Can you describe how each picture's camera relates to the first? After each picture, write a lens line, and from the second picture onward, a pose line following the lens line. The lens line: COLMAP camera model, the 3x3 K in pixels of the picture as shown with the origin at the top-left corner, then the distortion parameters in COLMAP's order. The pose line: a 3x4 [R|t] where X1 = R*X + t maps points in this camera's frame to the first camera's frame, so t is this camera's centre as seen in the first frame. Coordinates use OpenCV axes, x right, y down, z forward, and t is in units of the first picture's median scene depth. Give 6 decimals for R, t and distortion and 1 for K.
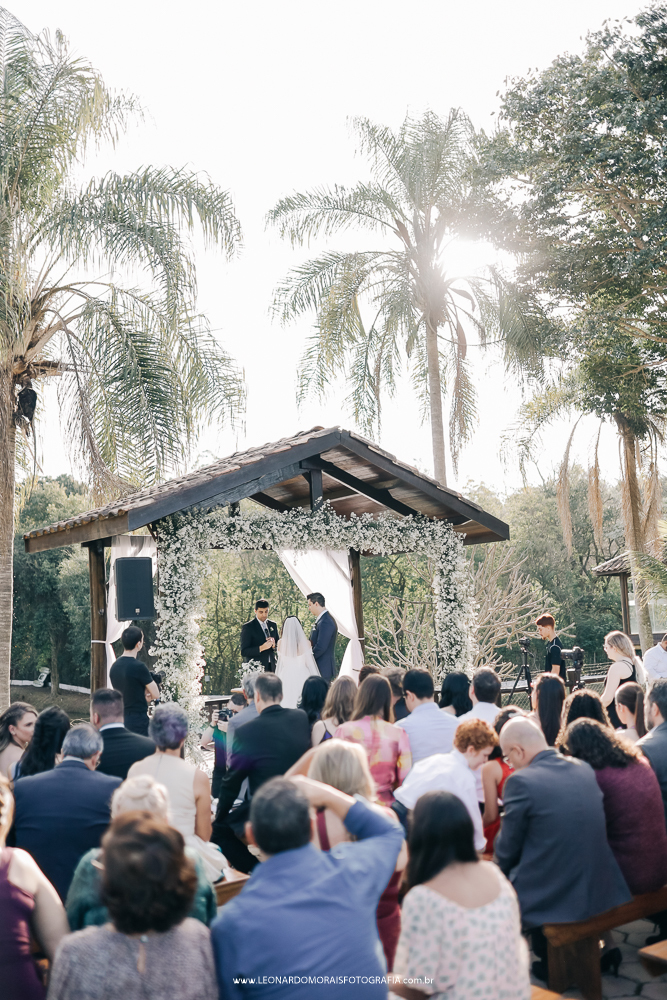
lens RADIAL K [[951.0, 0, 329.7], [0, 951.0, 495.6], [0, 0, 1]] dist [-0.030083, 0.000000]
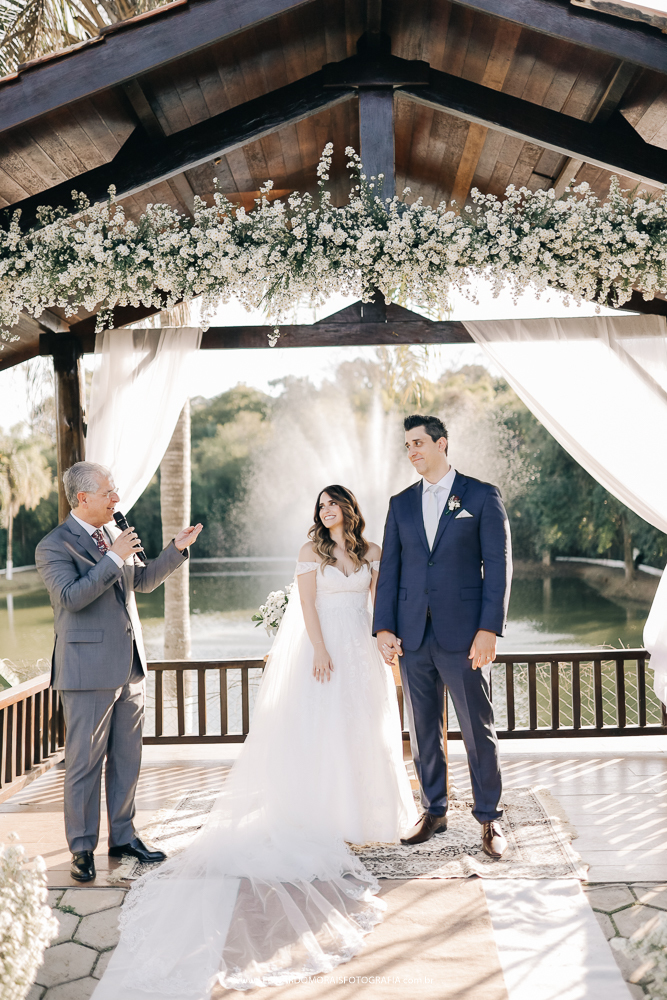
lens RADIAL K [[951.0, 0, 338.0], [0, 951.0, 501.8], [0, 0, 1]] dist [-0.030083, 0.000000]
pose [[0.785317, 0.010285, -0.619008, 0.168693], [0.073562, 0.991228, 0.109796, 0.075129], [0.614708, -0.131760, 0.777672, 0.572352]]
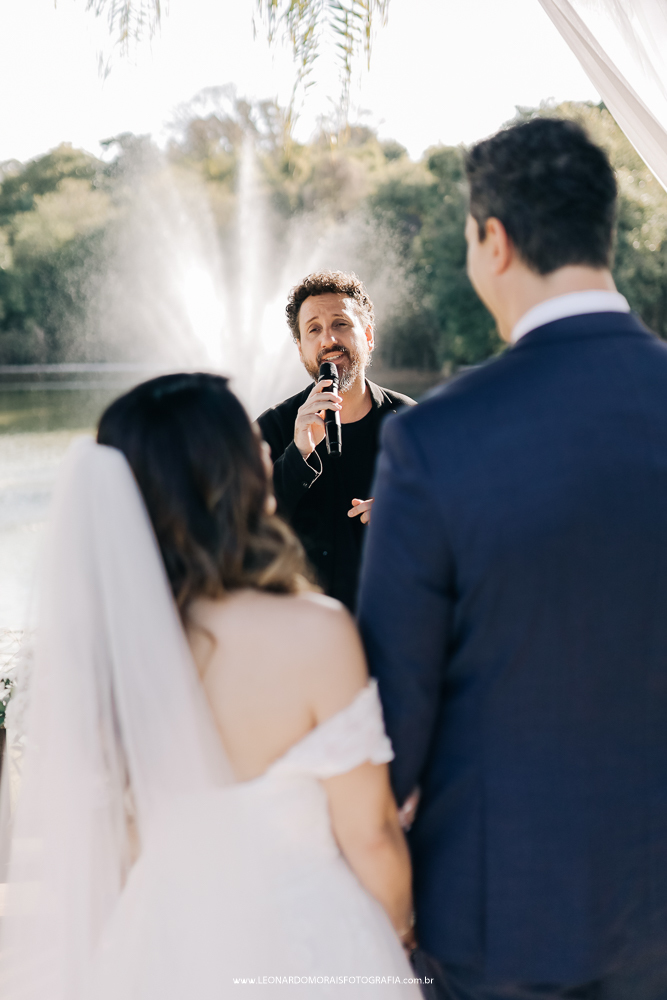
lens RADIAL K [[1121.7, 0, 315.6], [0, 1121.7, 469.9], [0, 0, 1]] dist [0.008855, 0.000000]
pose [[0.849107, 0.097762, -0.519095, 0.039469], [0.053516, 0.961746, 0.268666, 0.084890], [0.525503, -0.255906, 0.811393, 0.727904]]
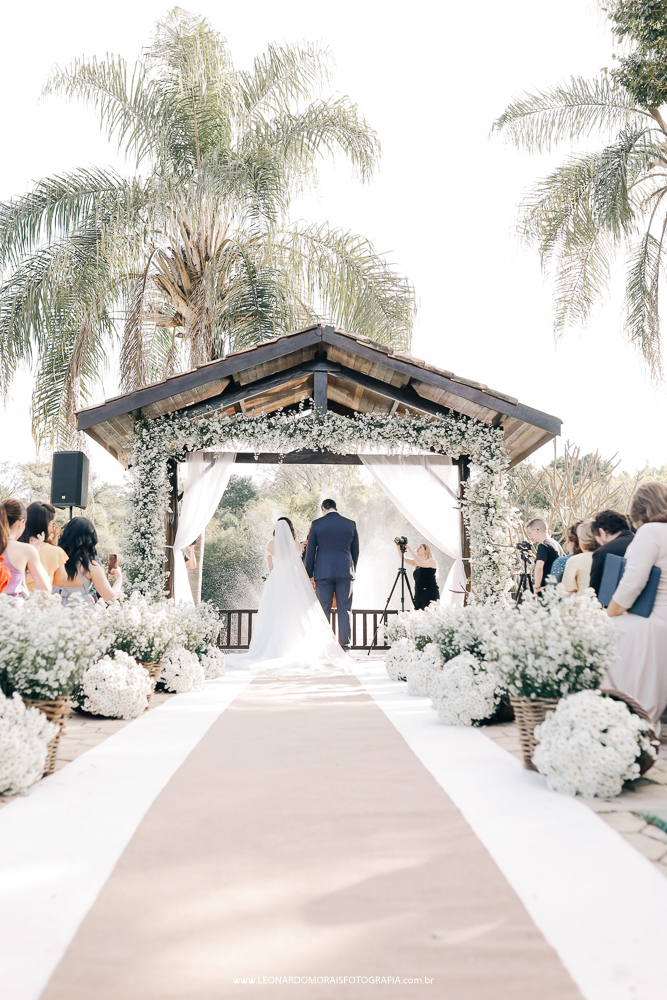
lens RADIAL K [[951.0, 0, 330.2], [0, 951.0, 493.8], [0, 0, 1]] dist [-0.030083, 0.000000]
pose [[0.820404, -0.030446, -0.570973, 0.459336], [0.035574, 0.999365, -0.002174, 0.084842], [0.570676, -0.018528, 0.820966, 0.164409]]
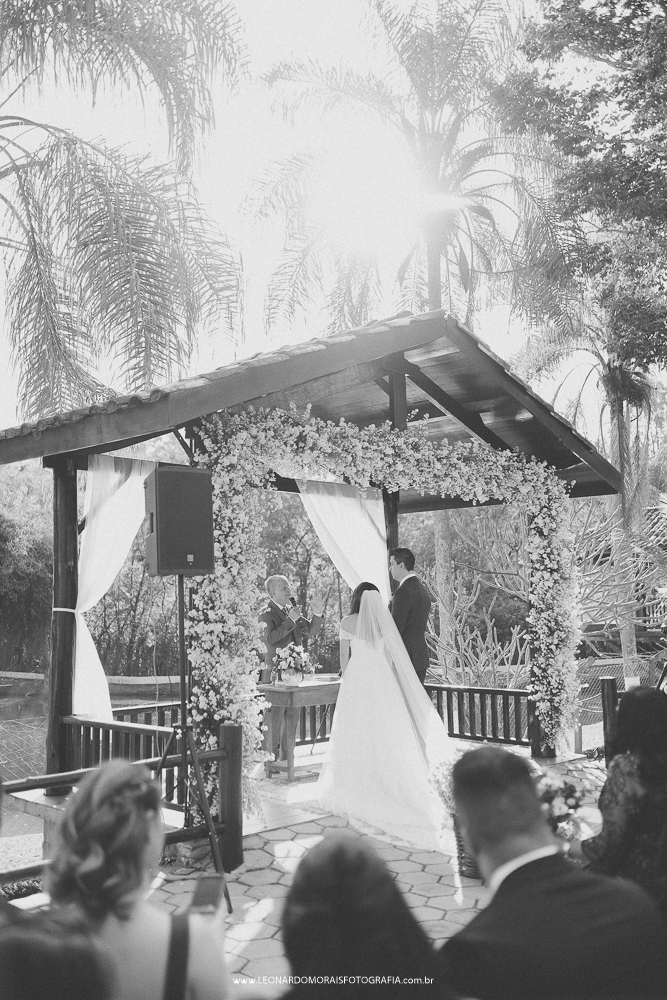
lens RADIAL K [[951.0, 0, 331.3], [0, 951.0, 497.2], [0, 0, 1]] dist [-0.030083, 0.000000]
pose [[0.988555, 0.050600, 0.142121, -0.131230], [-0.053541, 0.998422, 0.016943, 0.044811], [-0.141040, -0.024358, 0.989704, 0.264872]]
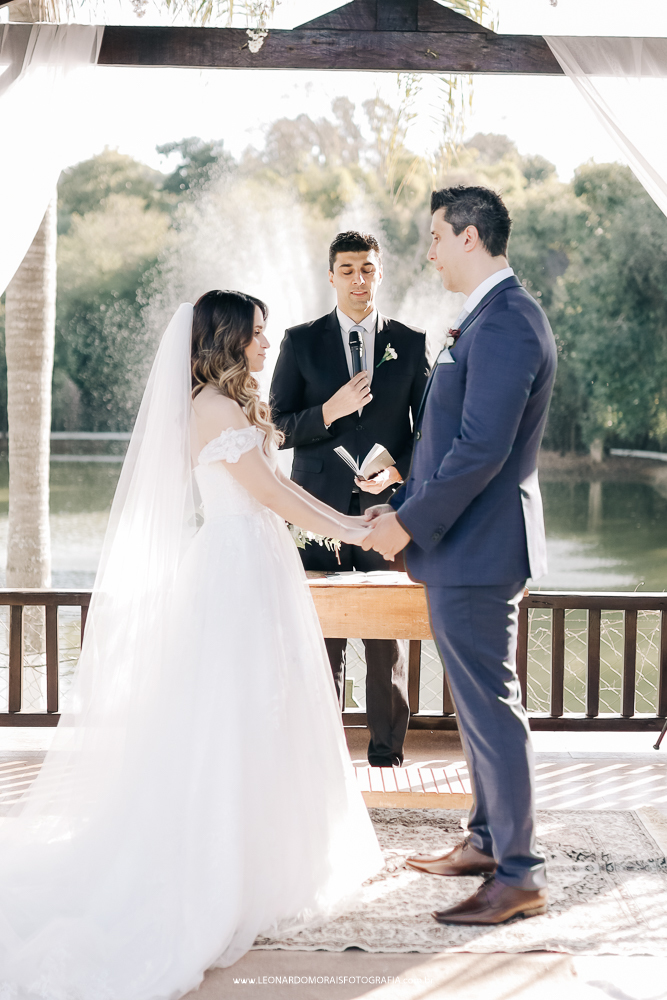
lens RADIAL K [[1516.1, 0, 340.3], [0, 1516.1, 509.6], [0, 0, 1]] dist [-0.031383, 0.000000]
pose [[0.815294, 0.100756, -0.570215, 0.143850], [0.030293, 0.975975, 0.215765, 0.080172], [0.578255, -0.193185, 0.792654, 0.575506]]
